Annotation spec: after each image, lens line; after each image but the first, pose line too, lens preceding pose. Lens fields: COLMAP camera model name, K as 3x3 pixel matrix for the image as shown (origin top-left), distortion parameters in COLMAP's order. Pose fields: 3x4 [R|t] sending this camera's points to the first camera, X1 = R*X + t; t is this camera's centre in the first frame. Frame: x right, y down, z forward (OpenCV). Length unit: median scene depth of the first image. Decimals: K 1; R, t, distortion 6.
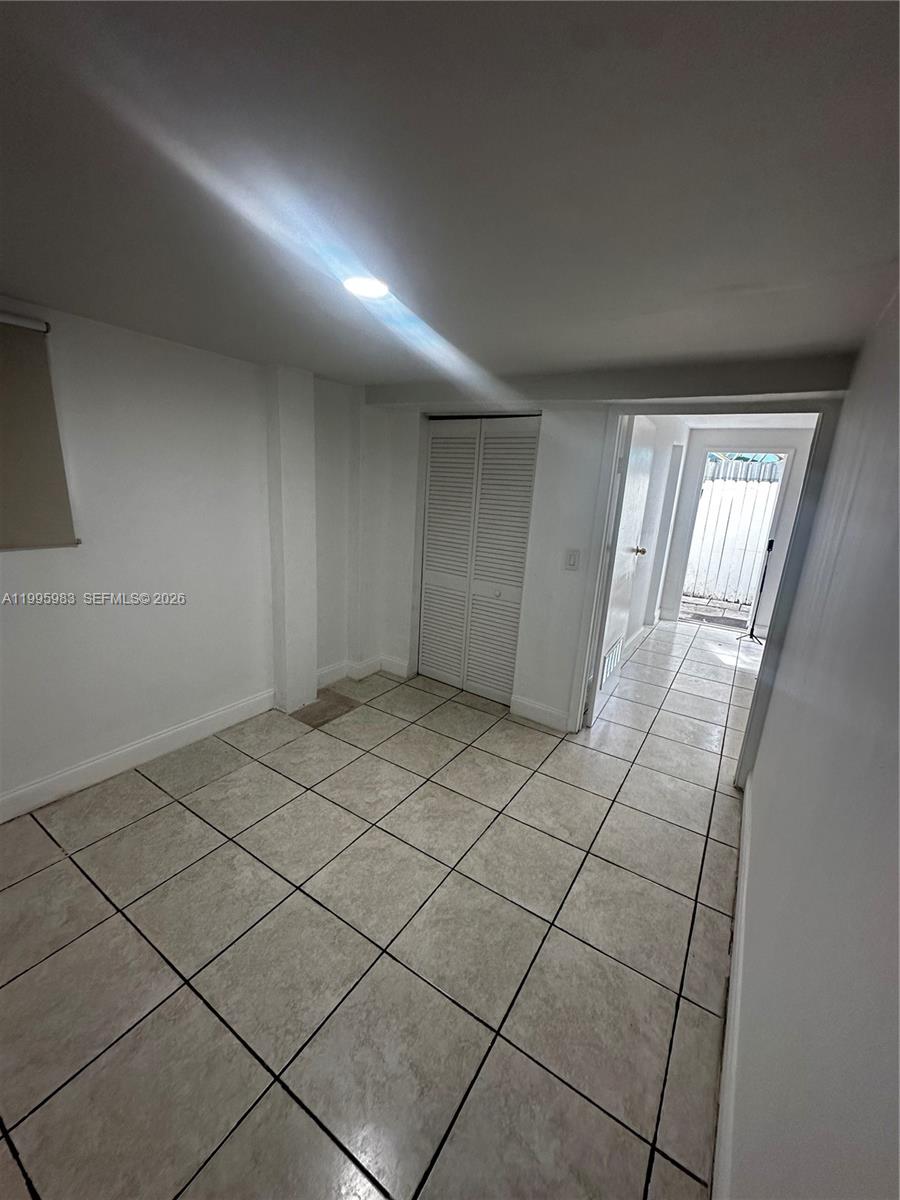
lens RADIAL K [[478.5, 0, 450.0], [0, 478.5, 600.0], [0, 0, 1]] dist [-0.002310, 0.000007]
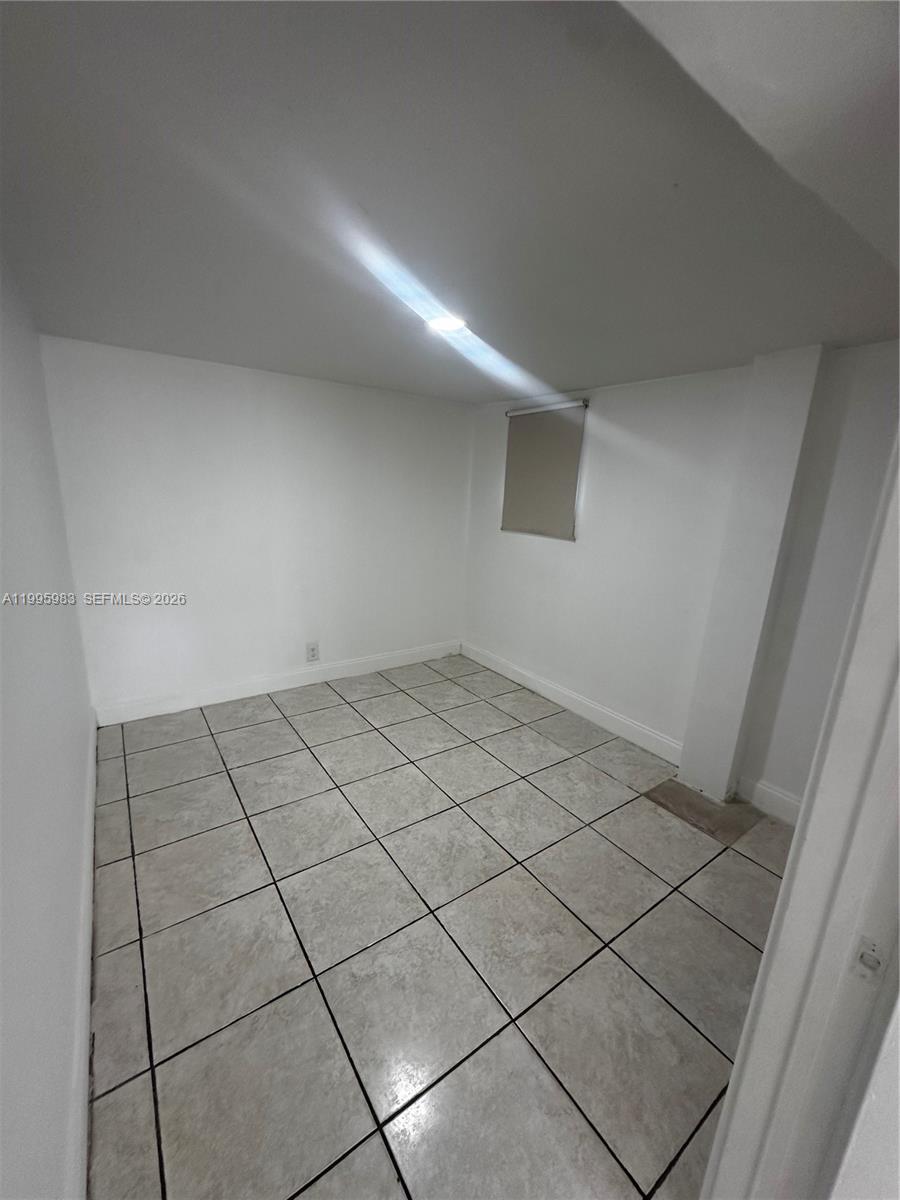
lens RADIAL K [[478.5, 0, 450.0], [0, 478.5, 600.0], [0, 0, 1]] dist [-0.002310, 0.000007]
pose [[-0.367622, 0.142565, -0.918983, 0.828324], [-0.294884, 0.919316, 0.260580, -0.236142], [0.881985, 0.366788, -0.295921, 1.248613]]
